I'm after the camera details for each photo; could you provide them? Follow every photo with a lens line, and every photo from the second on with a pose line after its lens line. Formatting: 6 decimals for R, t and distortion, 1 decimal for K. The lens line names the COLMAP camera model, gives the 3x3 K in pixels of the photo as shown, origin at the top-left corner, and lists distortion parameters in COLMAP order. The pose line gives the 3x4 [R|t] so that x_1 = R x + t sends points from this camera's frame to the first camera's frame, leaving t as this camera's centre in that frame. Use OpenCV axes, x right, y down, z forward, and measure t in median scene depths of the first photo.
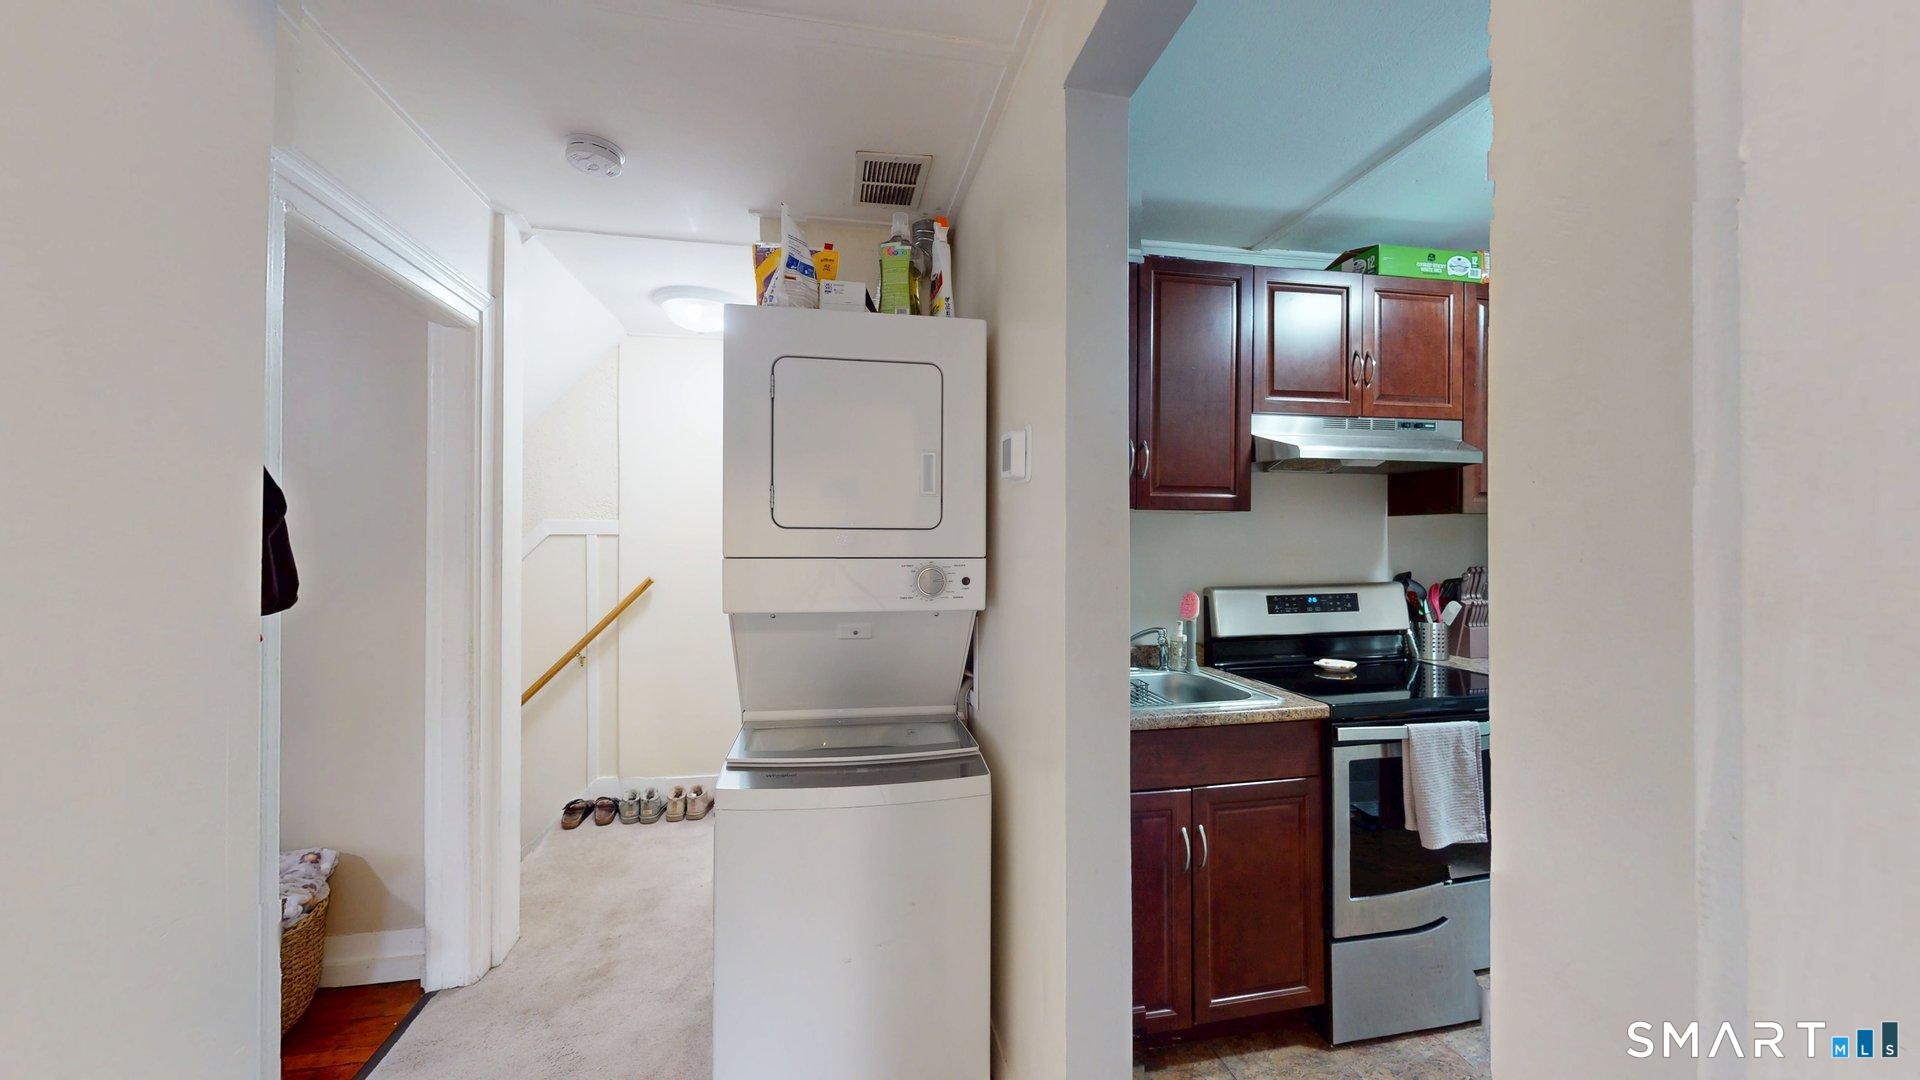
lens RADIAL K [[706.1, 0, 964.3], [0, 706.1, 540.3], [0, 0, 1]] dist [0.000583, 0.000090]
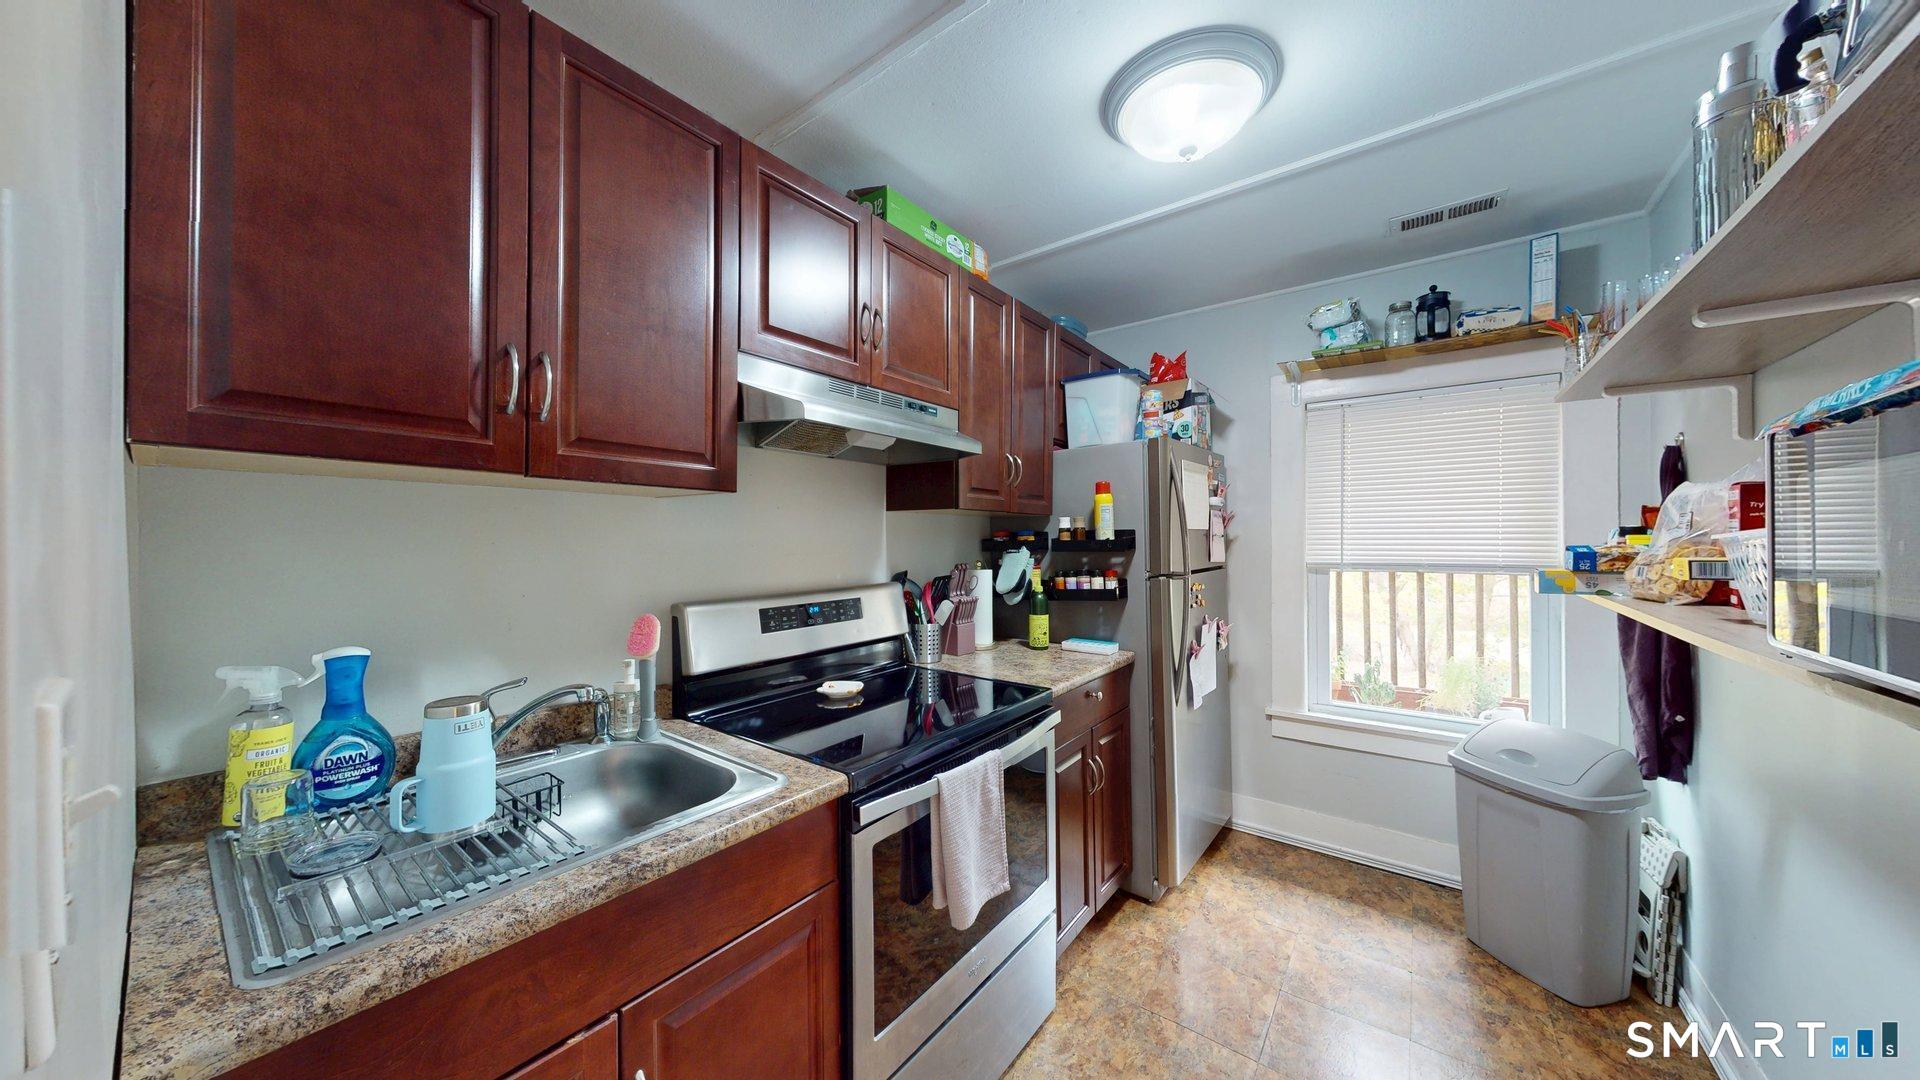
lens RADIAL K [[610.7, 0, 958.9], [0, 610.7, 541.3], [0, 0, 1]] dist [-0.000723, -0.000018]
pose [[0.750809, -0.000684, 0.660519, 0.163660], [0.001085, 0.999999, -0.000197, 0.006157], [-0.660518, 0.000865, 0.750810, 0.382992]]
